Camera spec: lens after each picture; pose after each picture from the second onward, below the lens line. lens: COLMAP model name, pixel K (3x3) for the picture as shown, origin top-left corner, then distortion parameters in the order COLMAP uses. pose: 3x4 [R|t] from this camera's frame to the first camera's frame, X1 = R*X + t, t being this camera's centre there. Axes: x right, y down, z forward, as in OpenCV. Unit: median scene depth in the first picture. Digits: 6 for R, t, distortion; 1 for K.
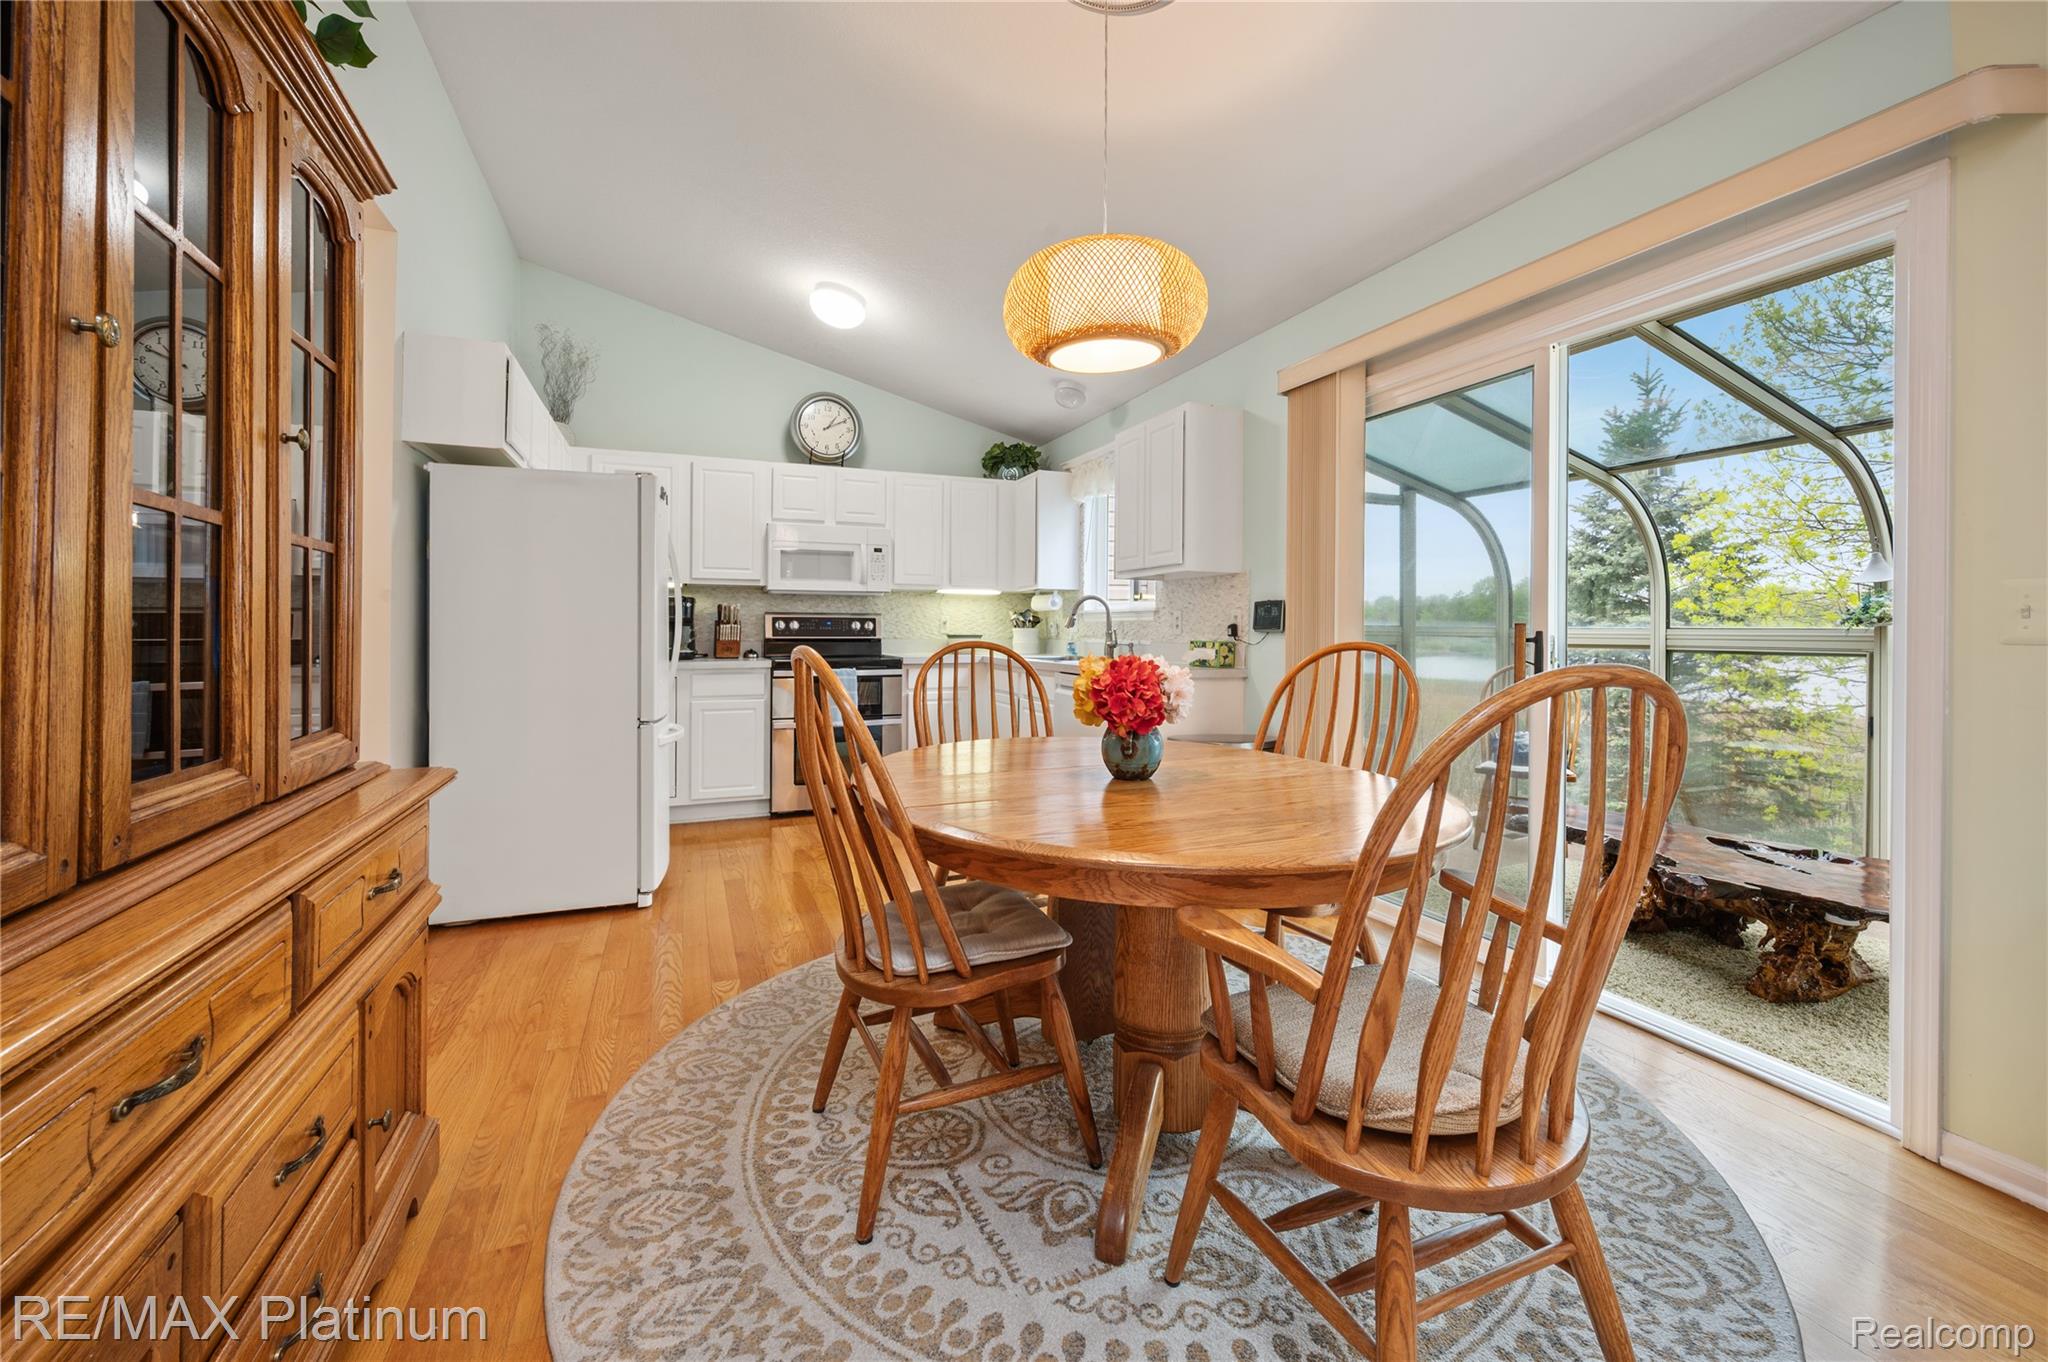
lens RADIAL K [[827.3, 0, 1020.4], [0, 827.3, 630.4], [0, 0, 1]] dist [-0.002495, -0.000069]
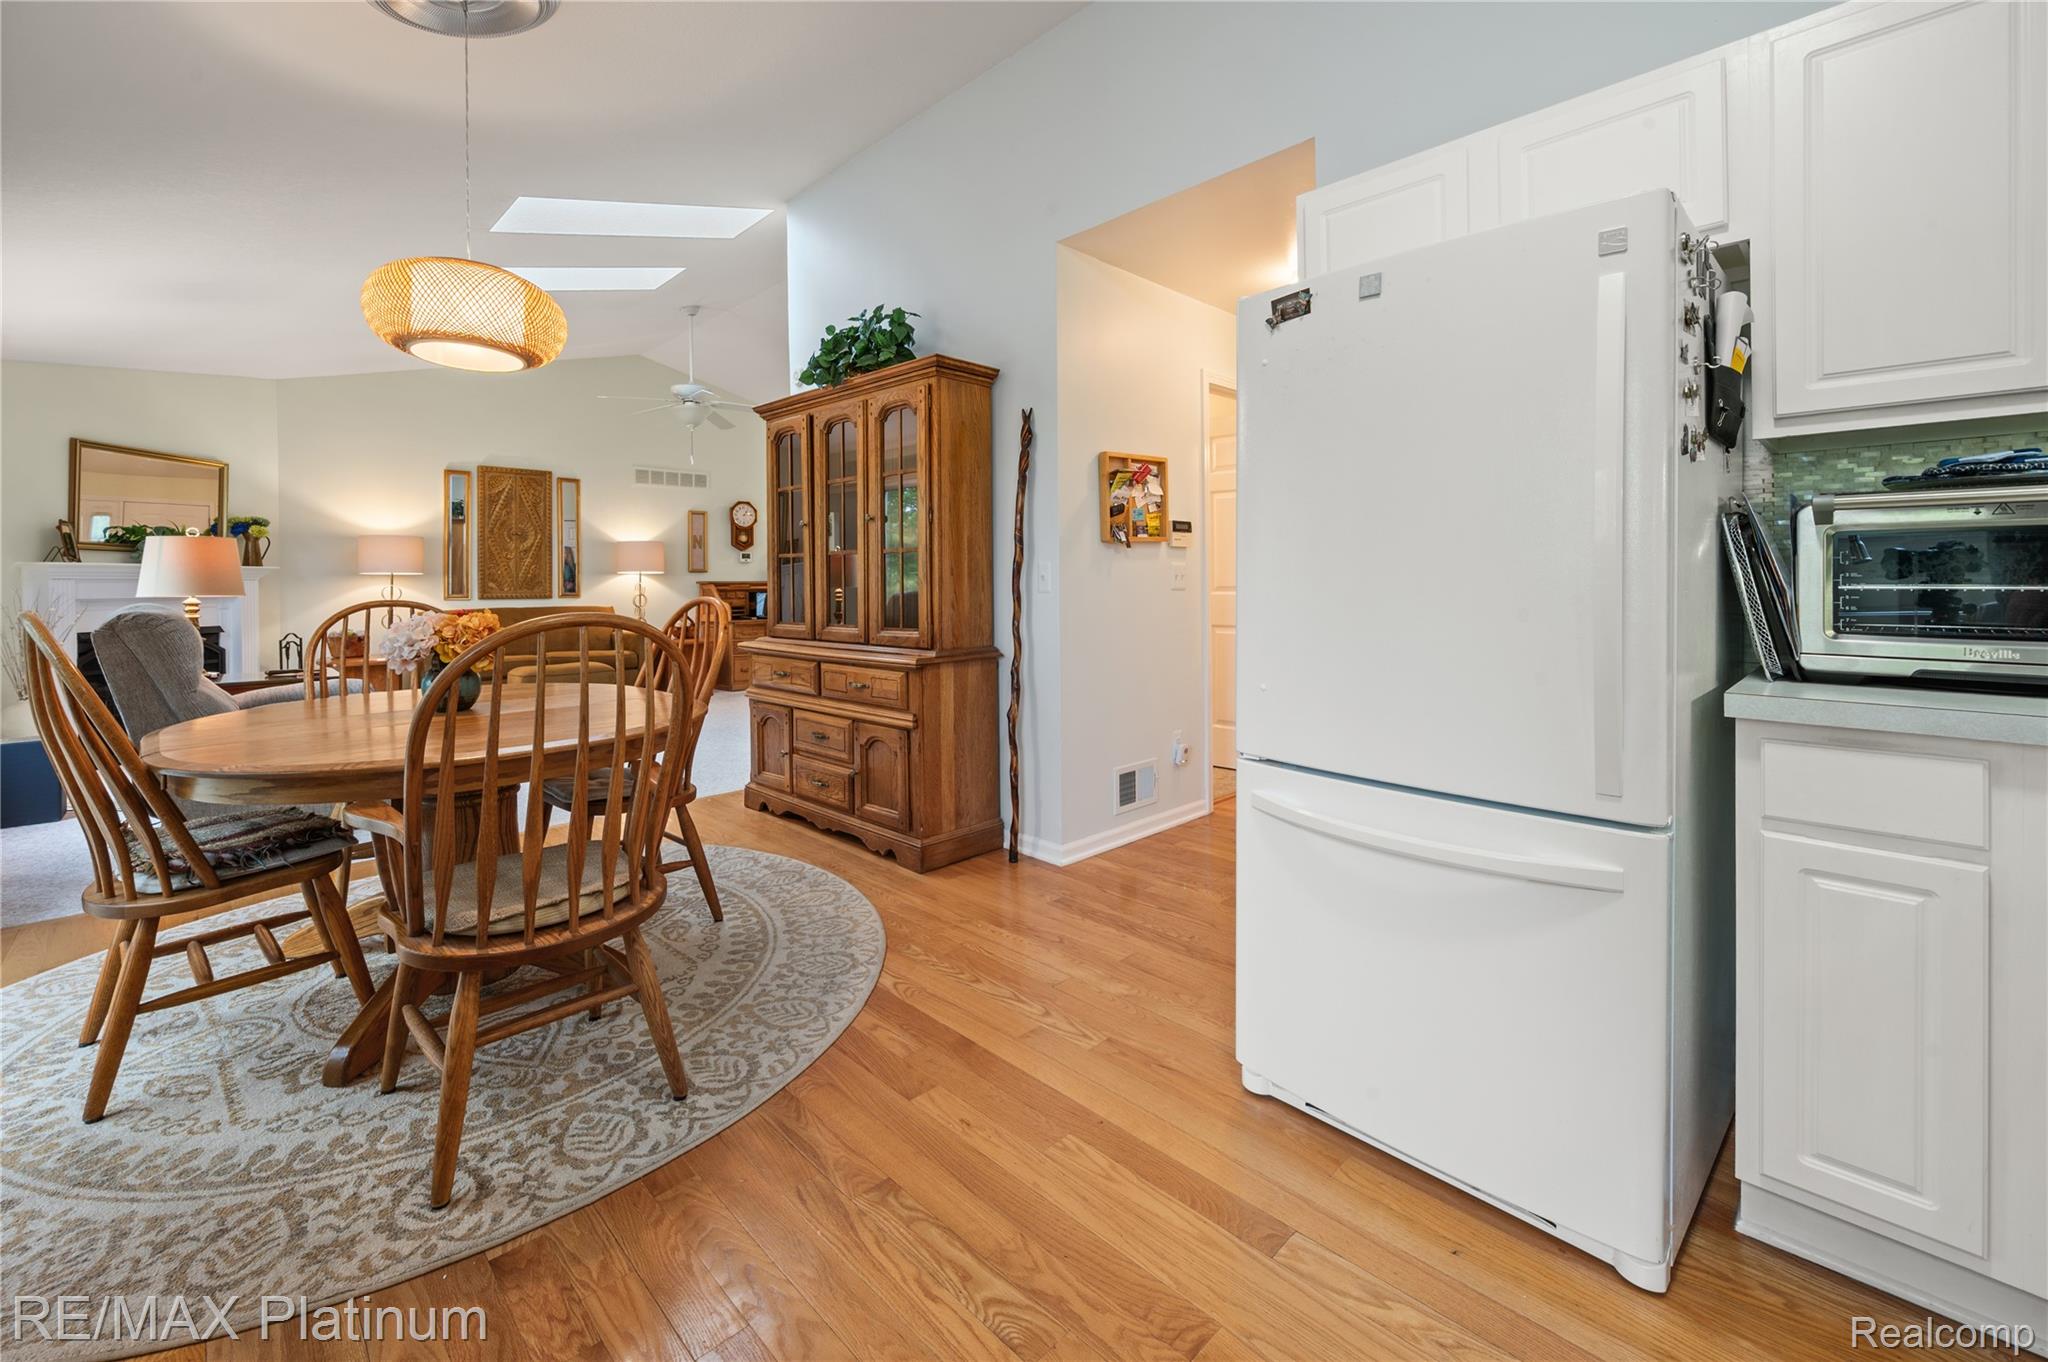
lens RADIAL K [[838.1, 0, 1028.0], [0, 838.1, 586.2], [0, 0, 1]] dist [-0.001013, -0.000168]
pose [[-0.922620, 0.010643, -0.385564, -0.068791], [0.008987, 0.999941, 0.006098, -0.002413], [0.385607, 0.002162, -0.922661, 0.951170]]
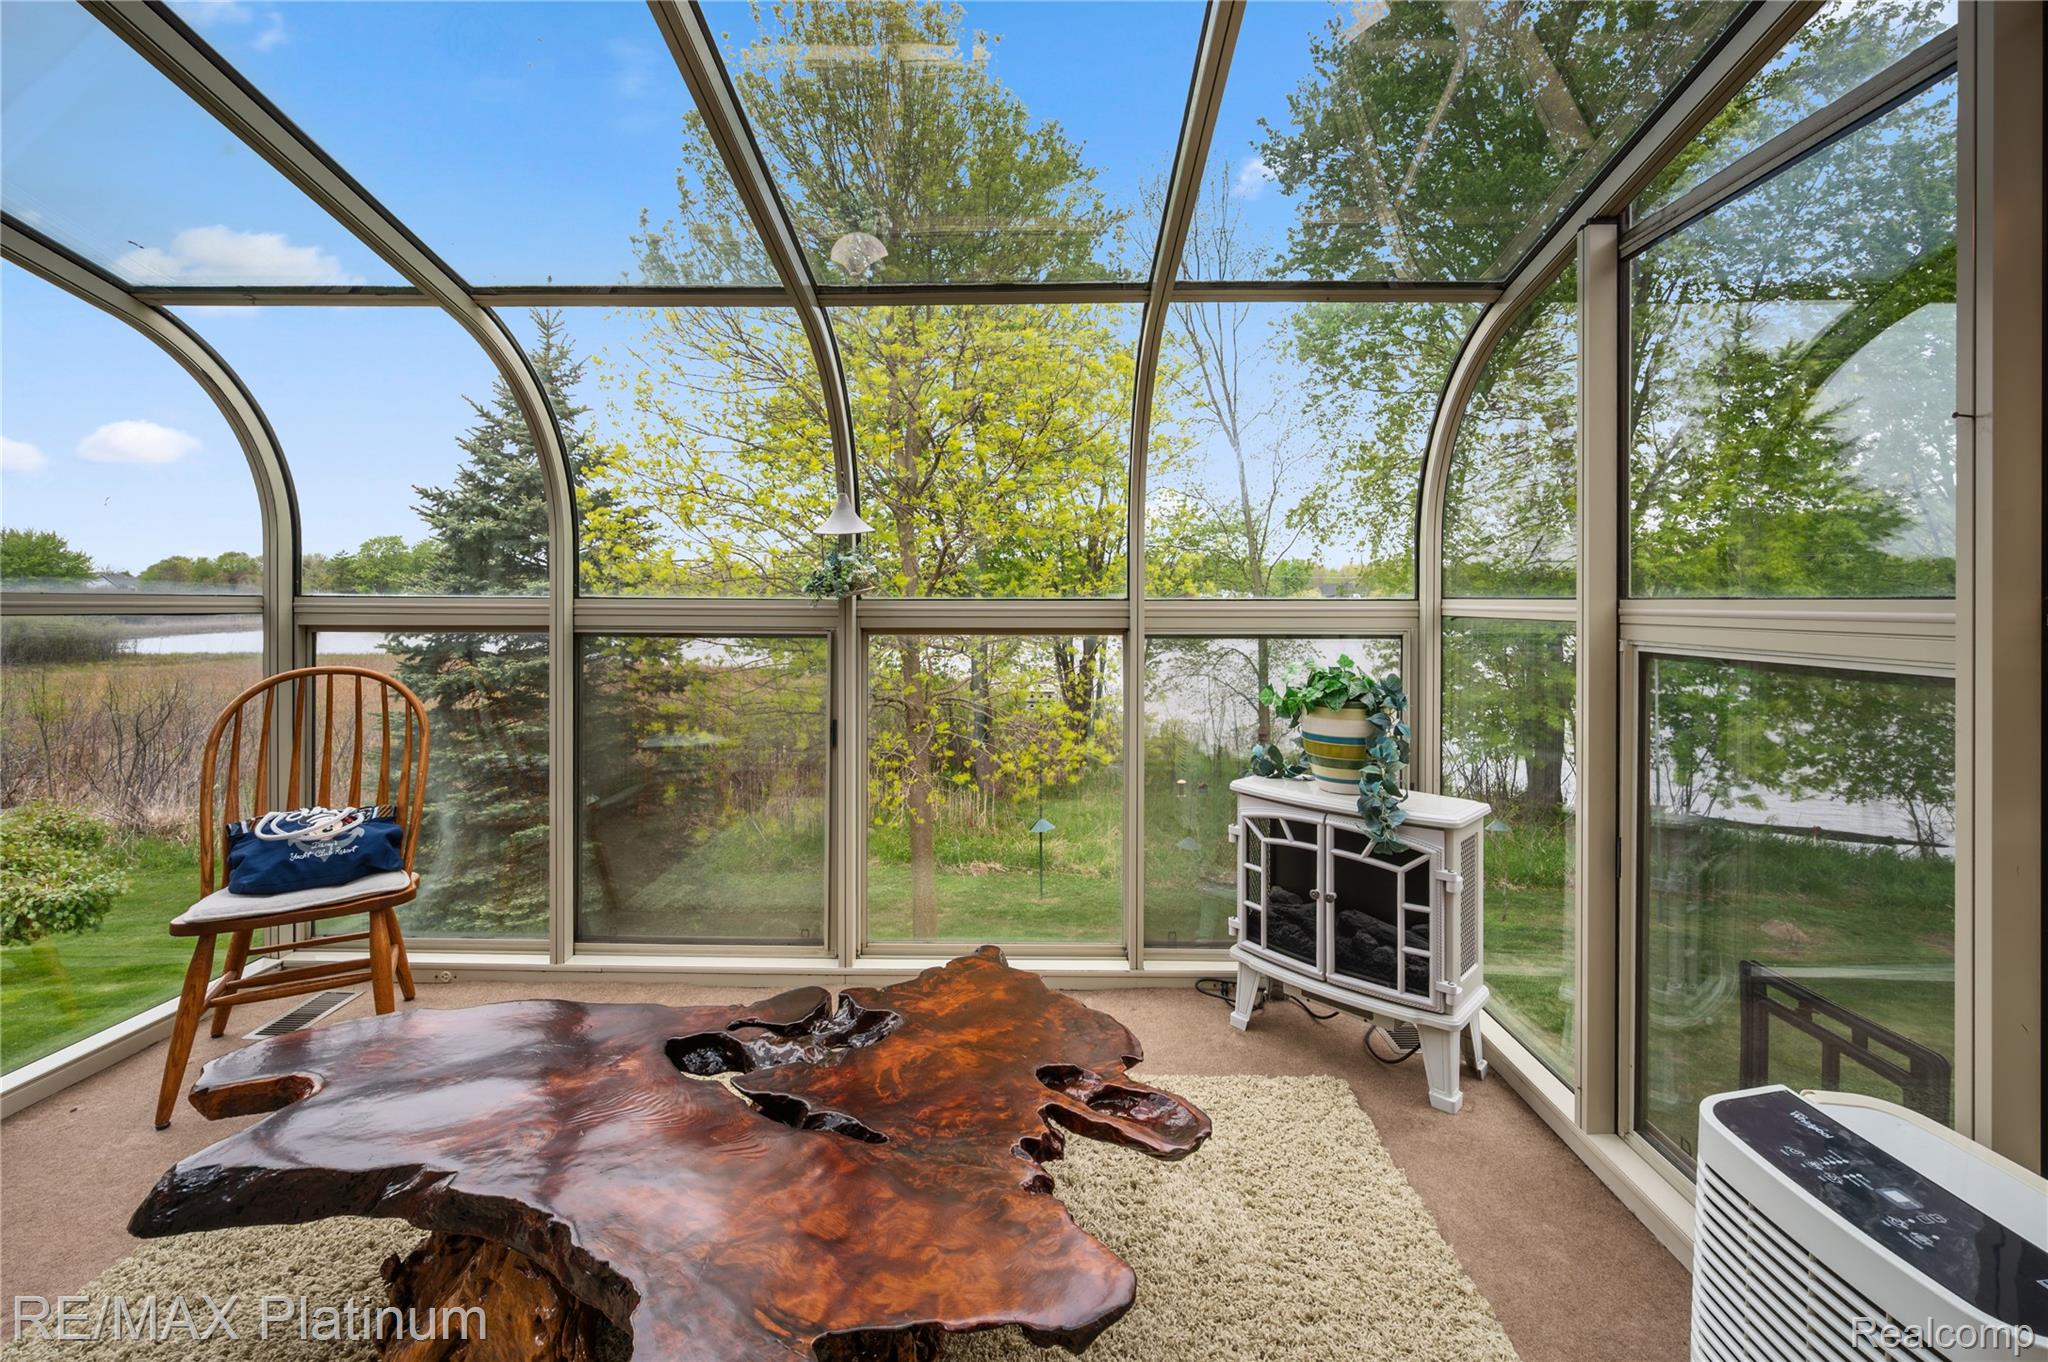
lens RADIAL K [[833.6, 0, 1029.0], [0, 833.6, 606.3], [0, 0, 1]] dist [0.000248, -0.000291]
pose [[0.387349, -0.010707, 0.921871, 0.317035], [0.000006, 0.999933, 0.011611, -0.003563], [-0.921933, -0.004492, 0.387323, 0.415362]]
